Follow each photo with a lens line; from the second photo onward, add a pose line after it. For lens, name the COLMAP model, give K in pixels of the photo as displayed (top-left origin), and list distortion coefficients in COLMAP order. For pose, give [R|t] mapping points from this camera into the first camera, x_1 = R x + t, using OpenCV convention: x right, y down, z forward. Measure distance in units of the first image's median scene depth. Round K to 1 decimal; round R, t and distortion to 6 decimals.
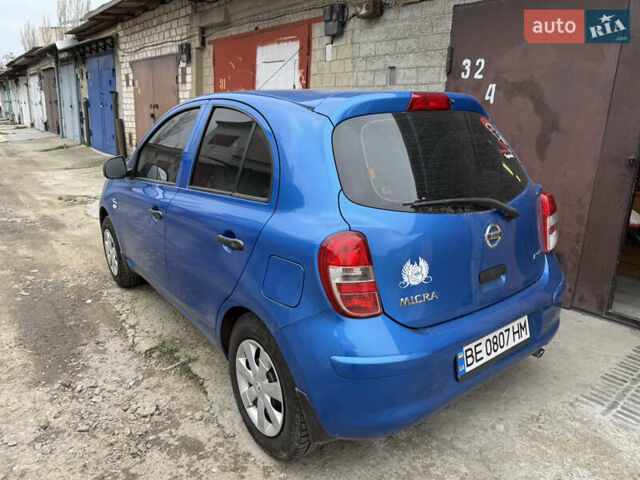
lens RADIAL K [[457.0, 0, 320.0], [0, 457.0, 240.0], [0, 0, 1]] dist [0.047526, -0.059741]
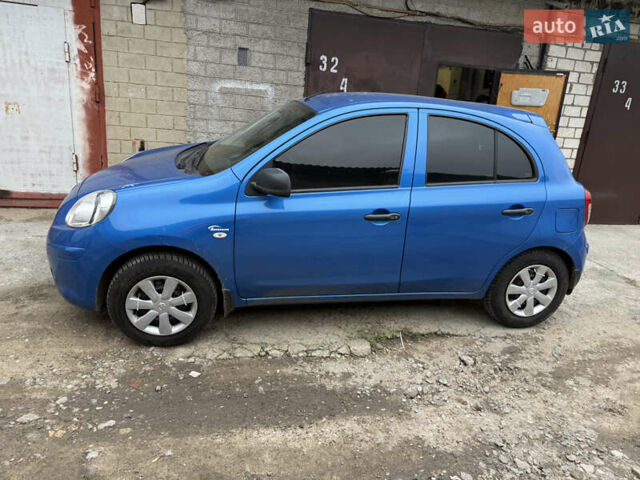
lens RADIAL K [[457.0, 0, 320.0], [0, 457.0, 240.0], [0, 0, 1]] dist [0.047526, -0.059741]
pose [[0.416655, -0.276783, 0.865904, -0.955508], [0.173991, 0.959193, 0.222882, -0.189812], [-0.892259, 0.057795, 0.447811, 0.472528]]
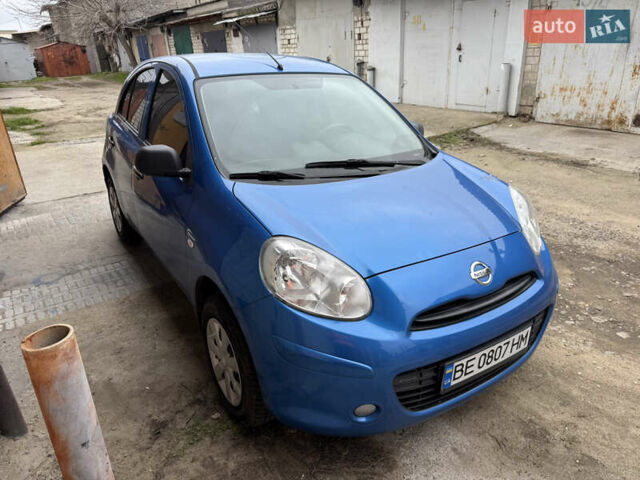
lens RADIAL K [[457.0, 0, 320.0], [0, 457.0, 240.0], [0, 0, 1]] dist [0.047526, -0.059741]
pose [[-0.999305, -0.017277, 0.033042, -0.229273], [0.005652, 0.805743, 0.592238, -0.481417], [-0.036855, 0.592013, -0.805085, 1.625494]]
